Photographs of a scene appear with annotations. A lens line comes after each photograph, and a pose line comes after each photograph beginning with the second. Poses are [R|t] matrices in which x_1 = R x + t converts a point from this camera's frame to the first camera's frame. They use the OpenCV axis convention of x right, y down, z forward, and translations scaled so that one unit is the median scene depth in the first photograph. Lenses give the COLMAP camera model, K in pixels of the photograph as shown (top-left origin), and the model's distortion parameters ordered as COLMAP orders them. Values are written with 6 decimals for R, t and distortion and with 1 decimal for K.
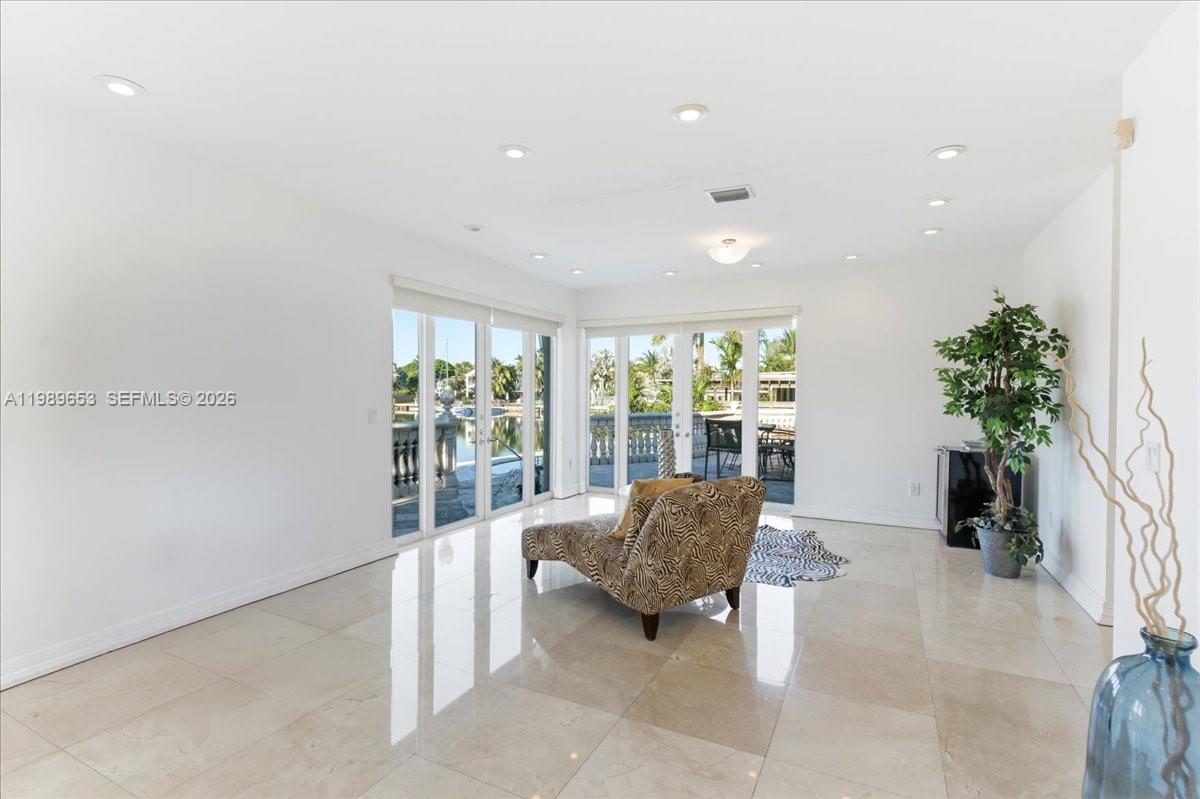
lens RADIAL K [[567.6, 0, 600.0], [0, 567.6, 399.5], [0, 0, 1]] dist [0.002676, -0.000899]
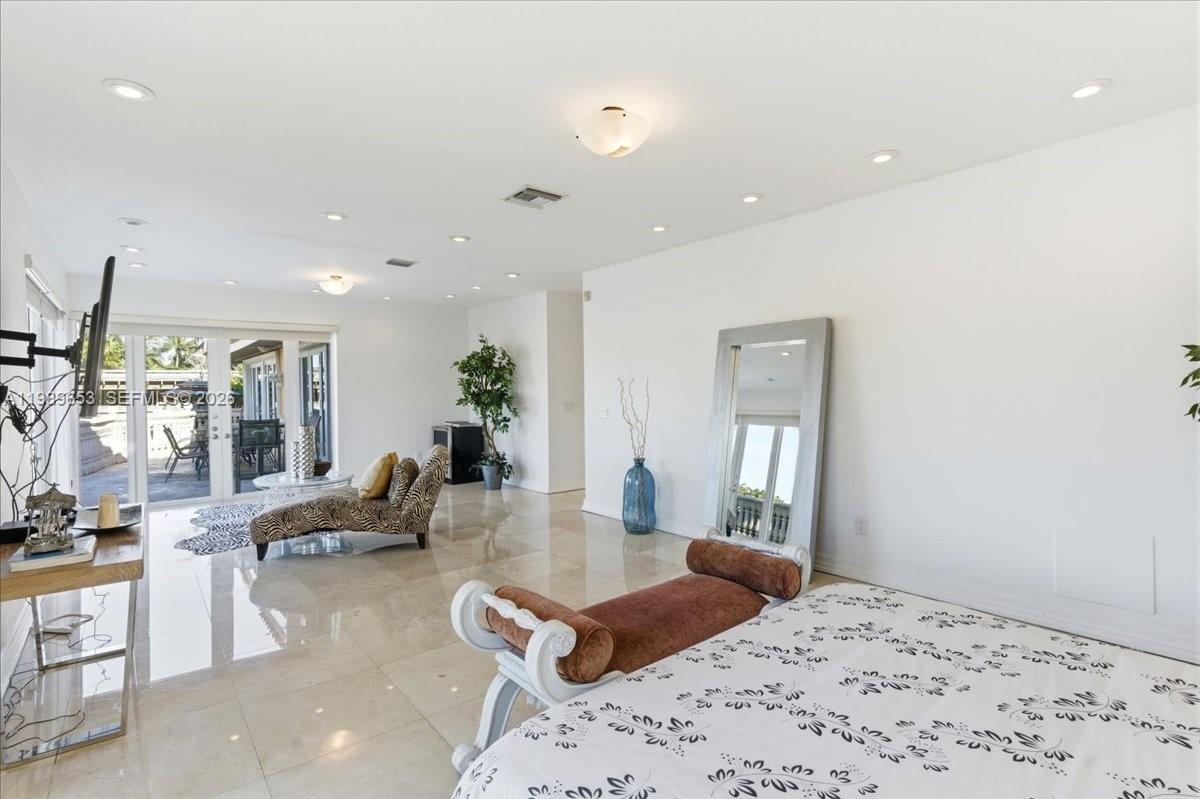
lens RADIAL K [[567.6, 0, 600.0], [0, 567.6, 399.5], [0, 0, 1]] dist [0.002676, -0.000899]
pose [[0.406551, -0.023633, 0.913322, -0.811819], [0.023427, 0.999606, 0.015438, -0.007416], [-0.913328, 0.015120, 0.406944, -0.078990]]
